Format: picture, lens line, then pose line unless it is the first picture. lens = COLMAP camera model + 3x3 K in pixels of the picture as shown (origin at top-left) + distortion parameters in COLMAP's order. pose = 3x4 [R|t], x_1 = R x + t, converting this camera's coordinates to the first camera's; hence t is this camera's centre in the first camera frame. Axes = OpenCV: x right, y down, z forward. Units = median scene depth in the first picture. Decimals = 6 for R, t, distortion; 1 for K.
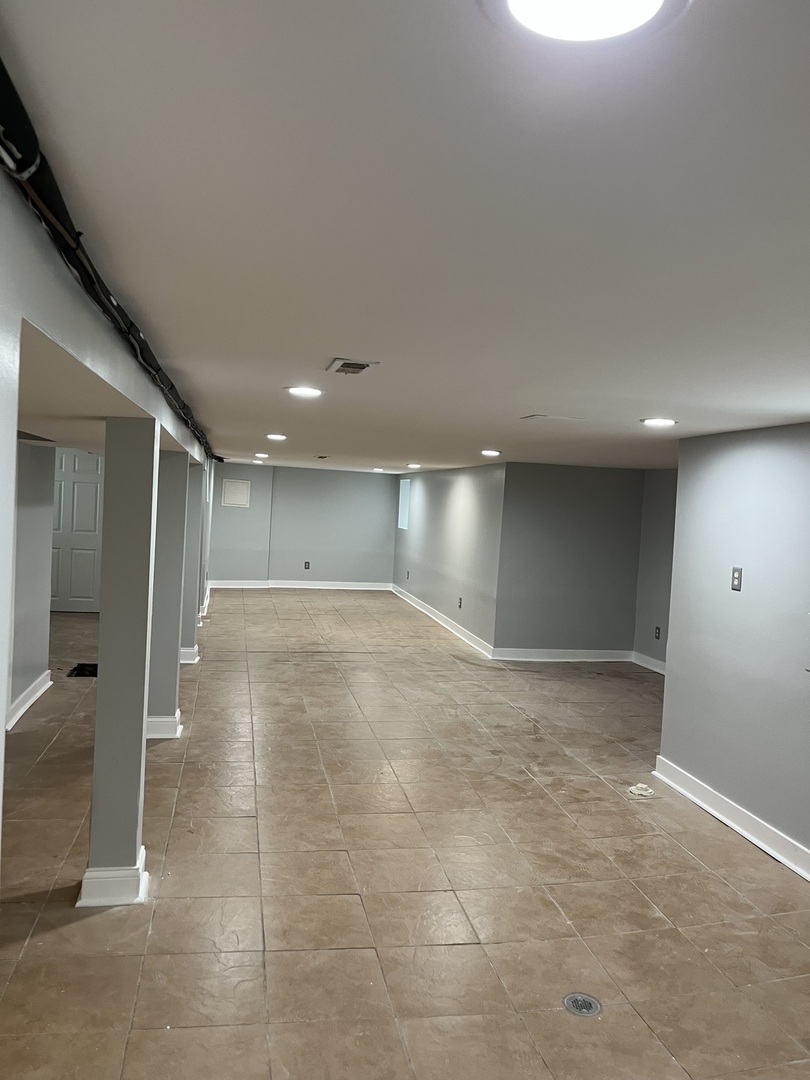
lens RADIAL K [[824.9, 0, 411.7], [0, 824.9, 539.6], [0, 0, 1]] dist [0.061799, -0.059161]
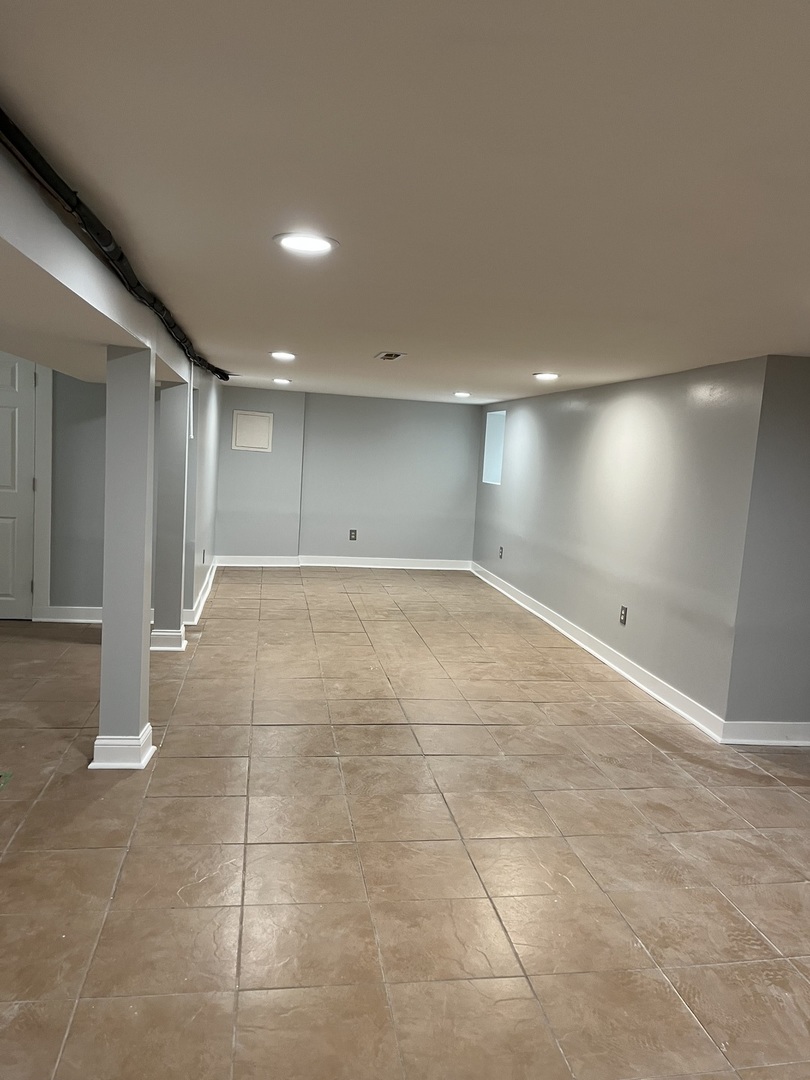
lens RADIAL K [[824.9, 0, 399.8], [0, 824.9, 542.9], [0, 0, 1]] dist [0.061799, -0.059161]
pose [[0.998453, 0.009555, -0.054773, -0.058387], [-0.006057, 0.997951, 0.063688, -0.009139], [0.055270, -0.063258, 0.996466, 0.362804]]
